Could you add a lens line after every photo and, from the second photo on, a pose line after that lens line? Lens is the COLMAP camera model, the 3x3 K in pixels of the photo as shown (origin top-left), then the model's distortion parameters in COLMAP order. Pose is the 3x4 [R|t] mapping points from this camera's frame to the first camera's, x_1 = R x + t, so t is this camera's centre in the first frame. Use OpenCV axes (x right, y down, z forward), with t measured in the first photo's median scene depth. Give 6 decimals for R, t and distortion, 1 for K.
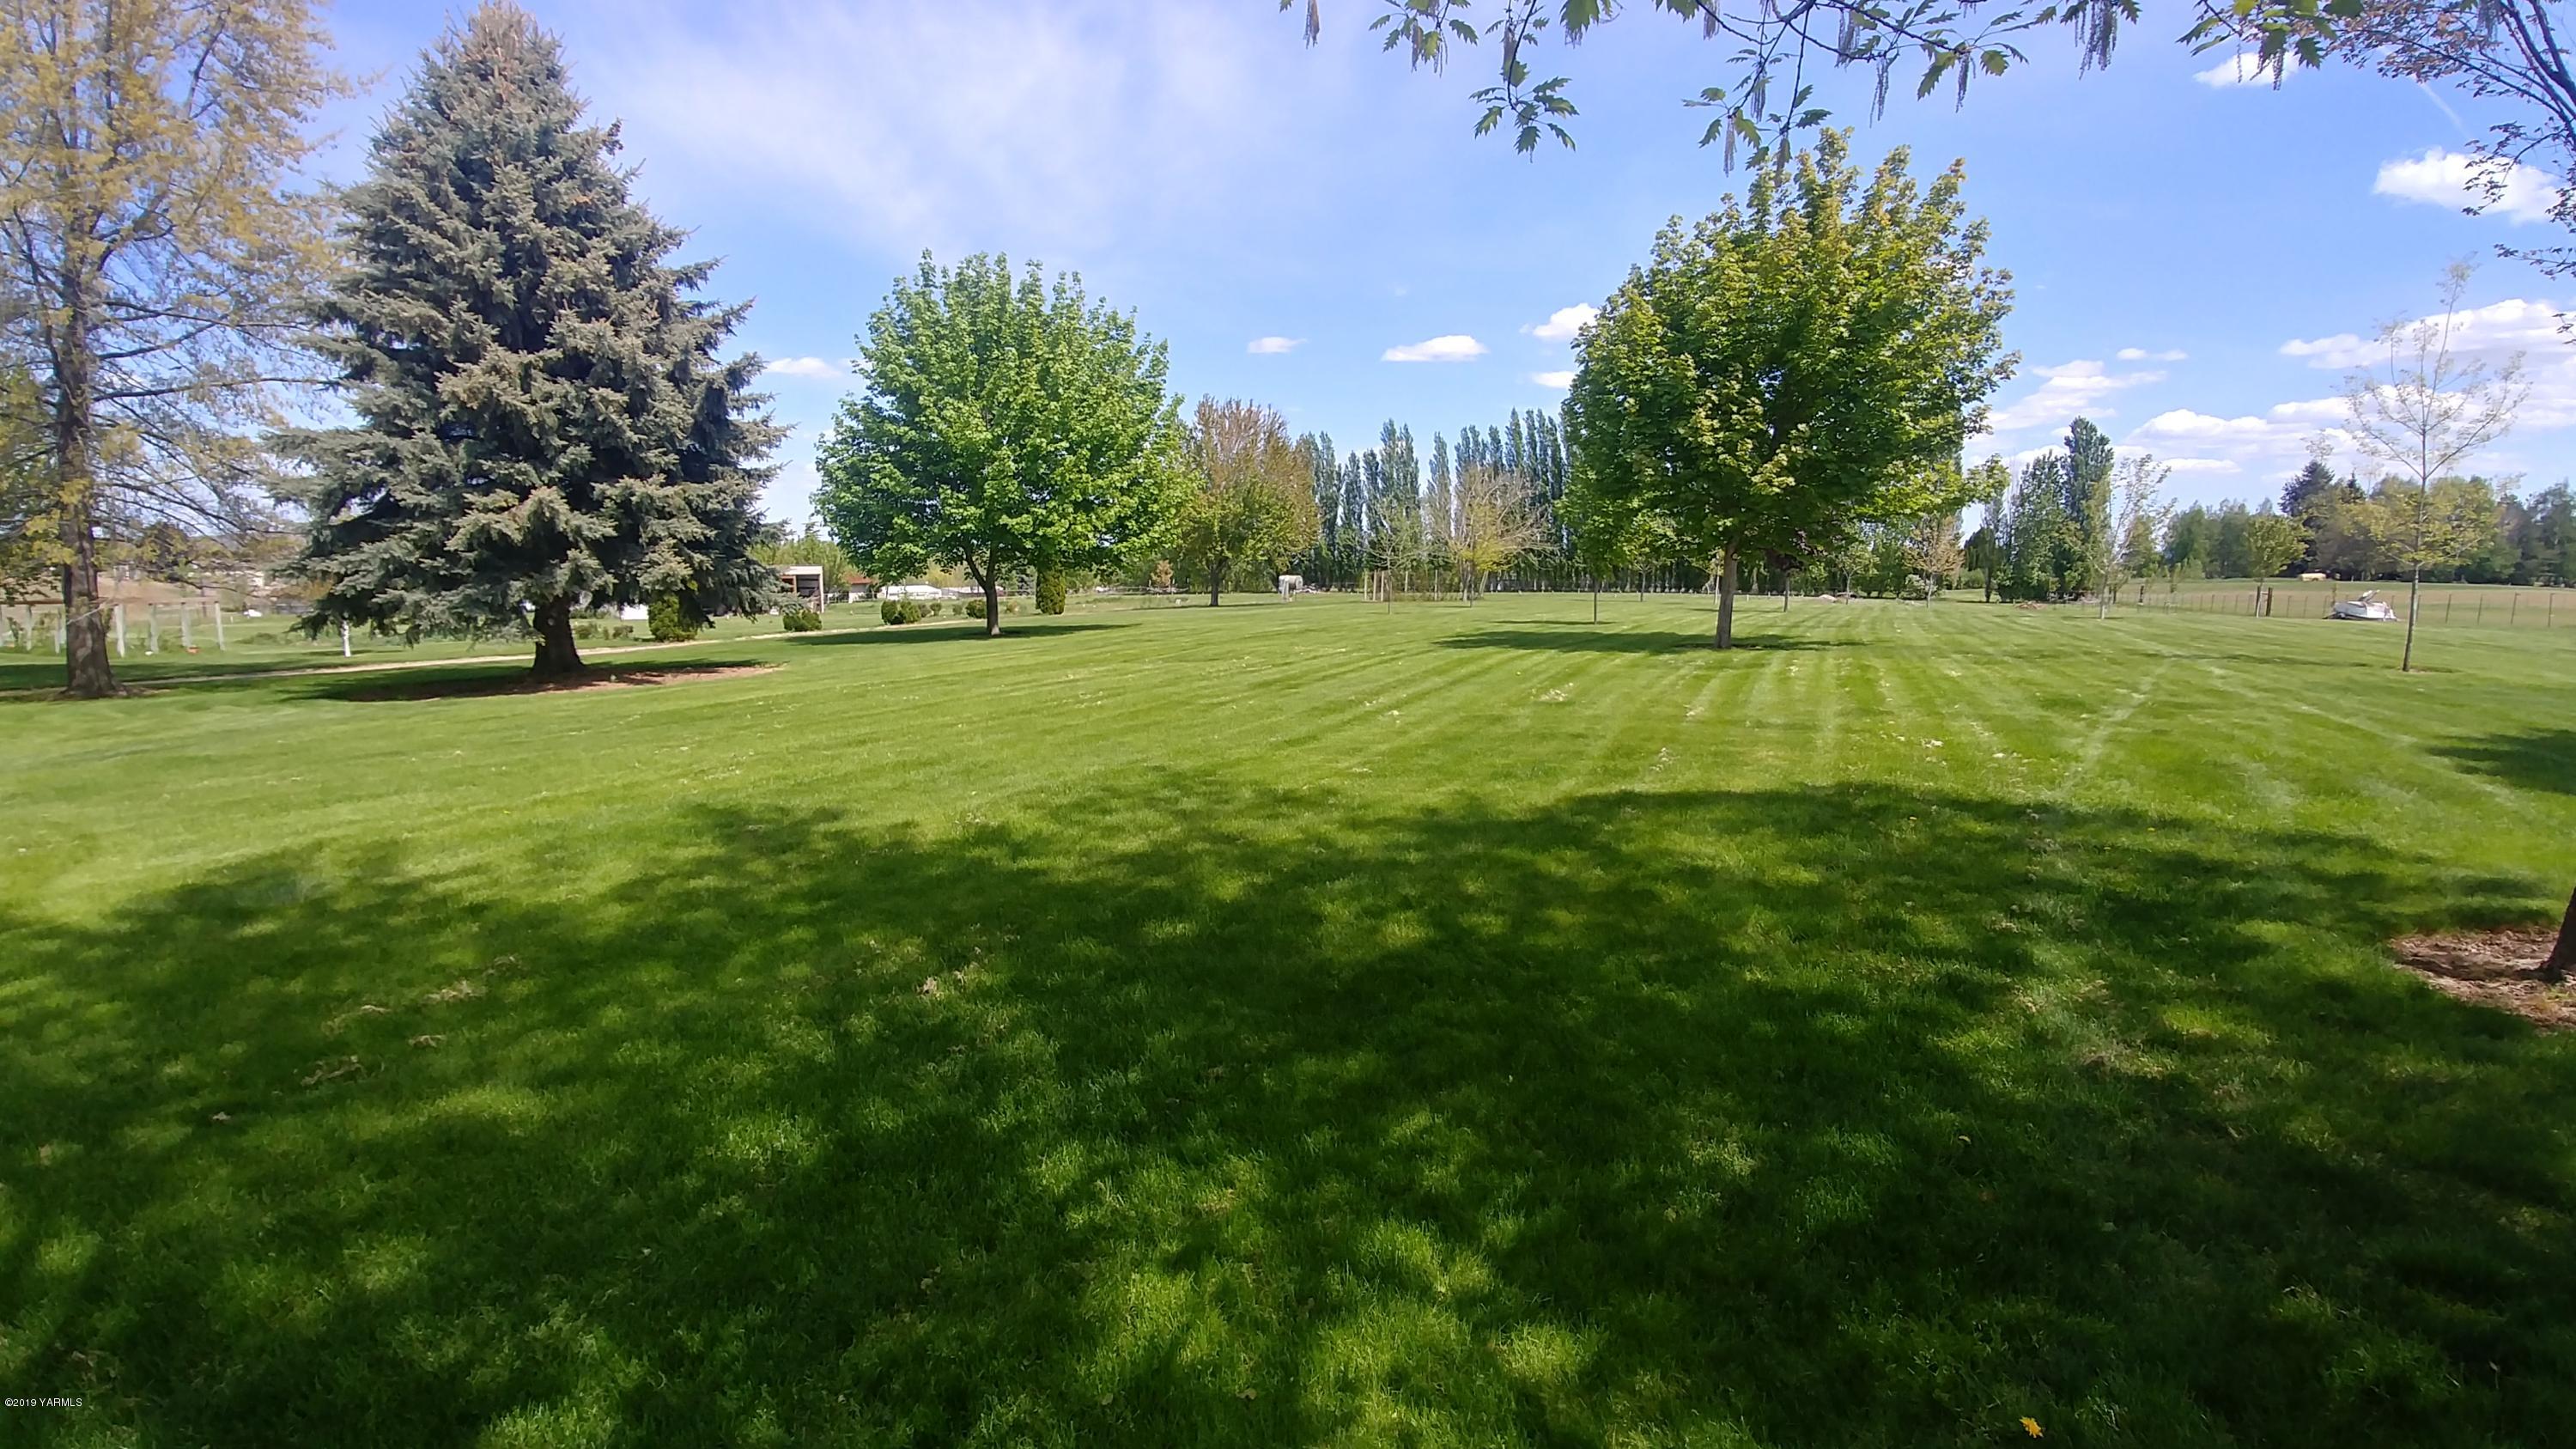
lens RADIAL K [[1155.7, 0, 1294.4], [0, 1155.7, 714.7], [0, 0, 1]] dist [-0.009122, -0.017985]
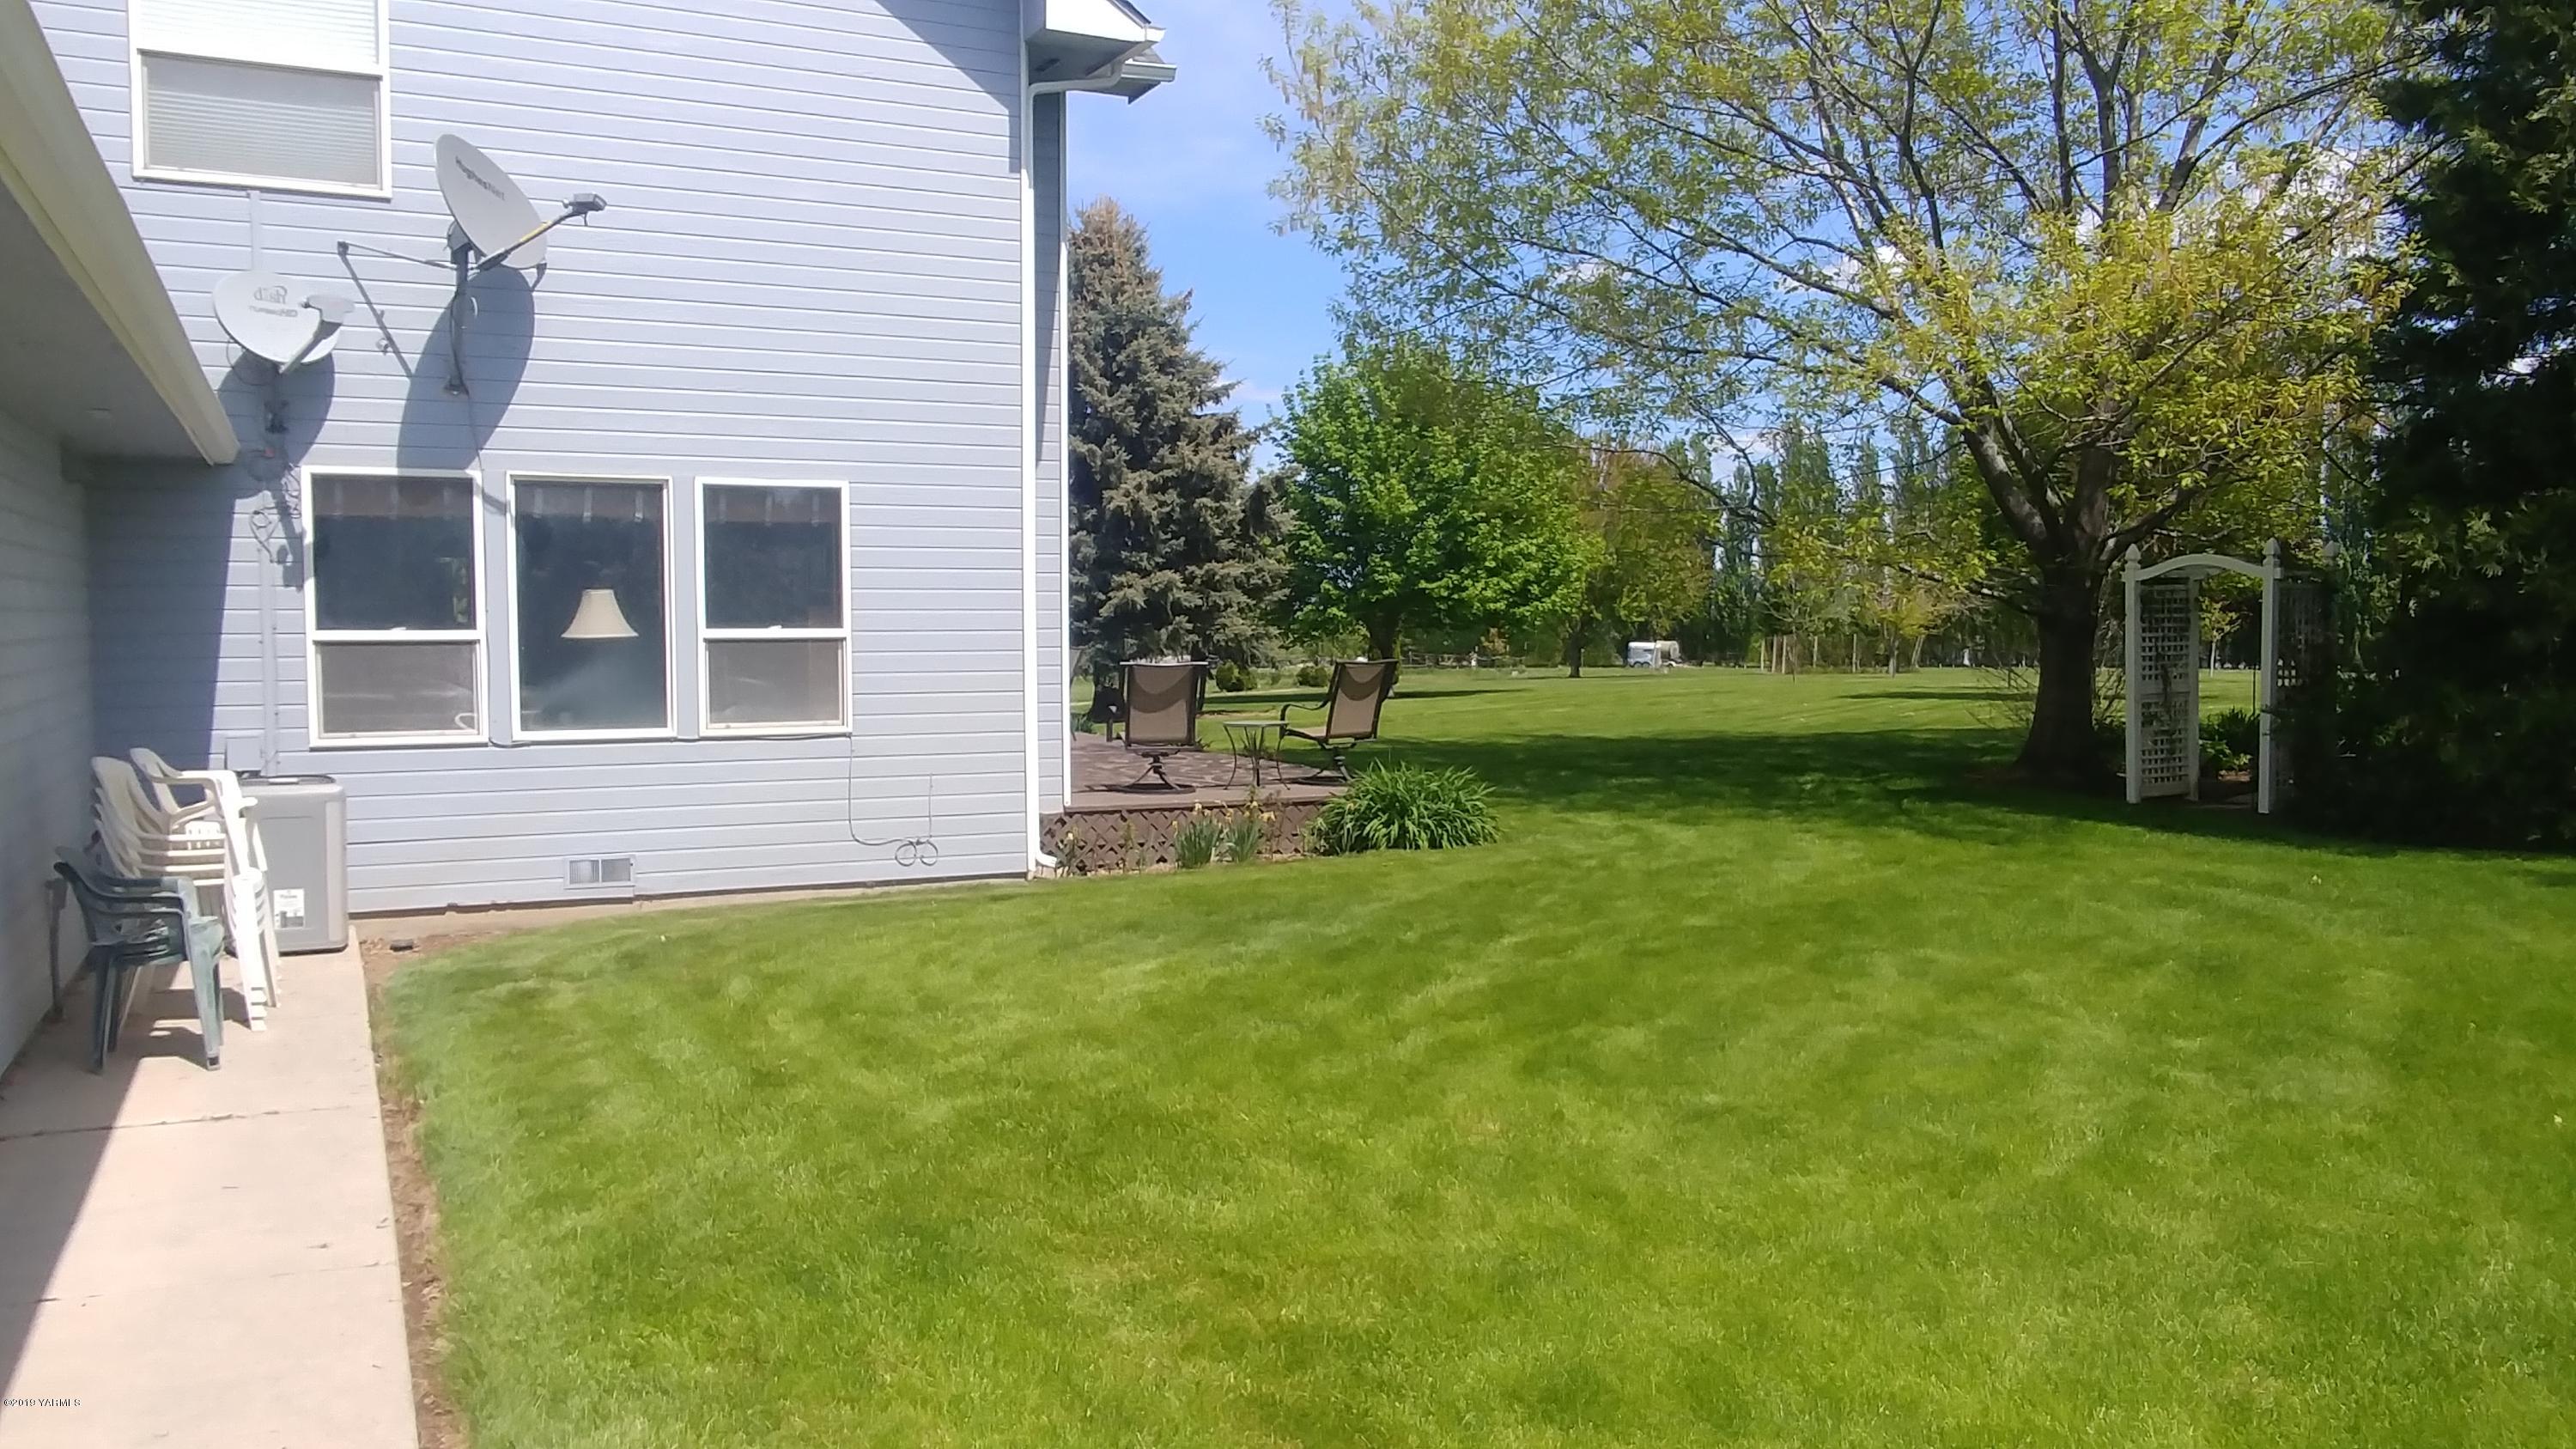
lens RADIAL K [[1938.6, 0, 1288.0], [0, 1938.6, 724.5], [0, 0, 1]] dist [-0.039764, 0.042514]
pose [[0.985198, 0.010583, -0.171090, -0.059128], [-0.023845, 0.996850, -0.075646, 0.082942], [0.169751, 0.078606, 0.982347, -0.654259]]
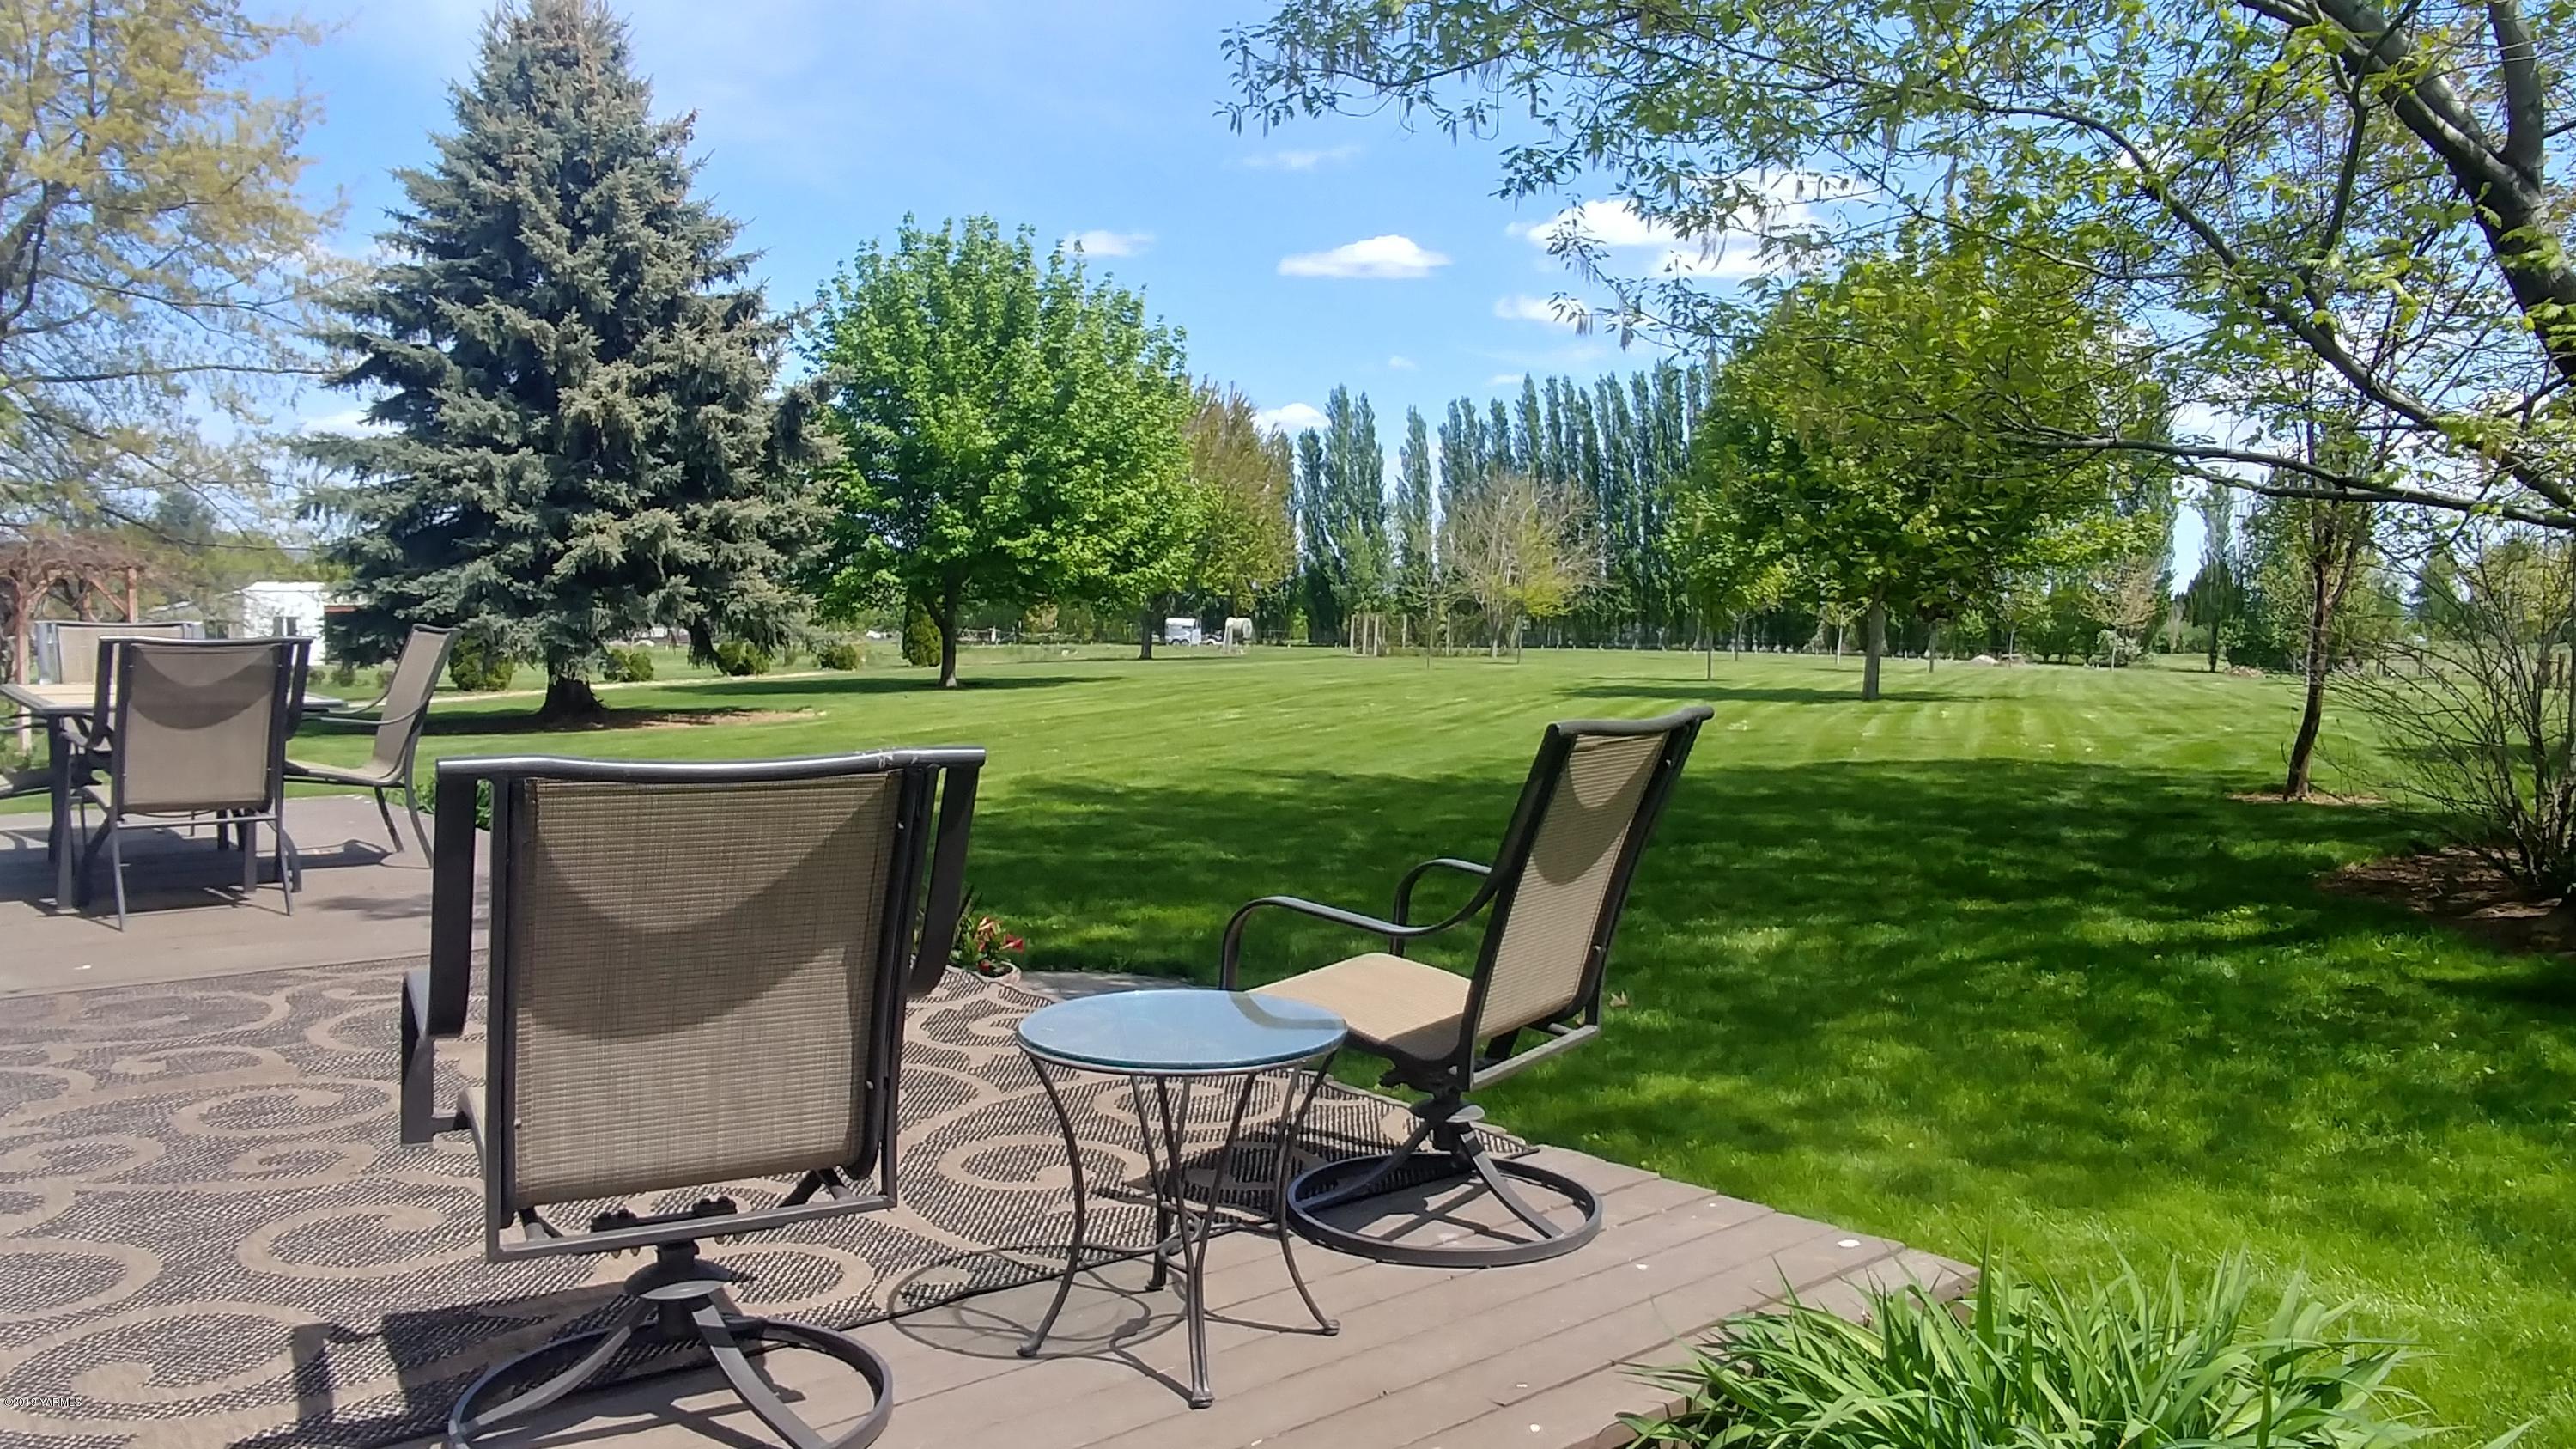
lens RADIAL K [[1945.5, 0, 1284.5], [0, 1945.5, 704.8], [0, 0, 1]] dist [-0.030588, 0.000846]
pose [[0.996557, 0.011463, 0.082115, -0.142396], [-0.005165, 0.997056, -0.076507, 0.042418], [-0.082750, 0.075819, 0.993682, -0.321358]]
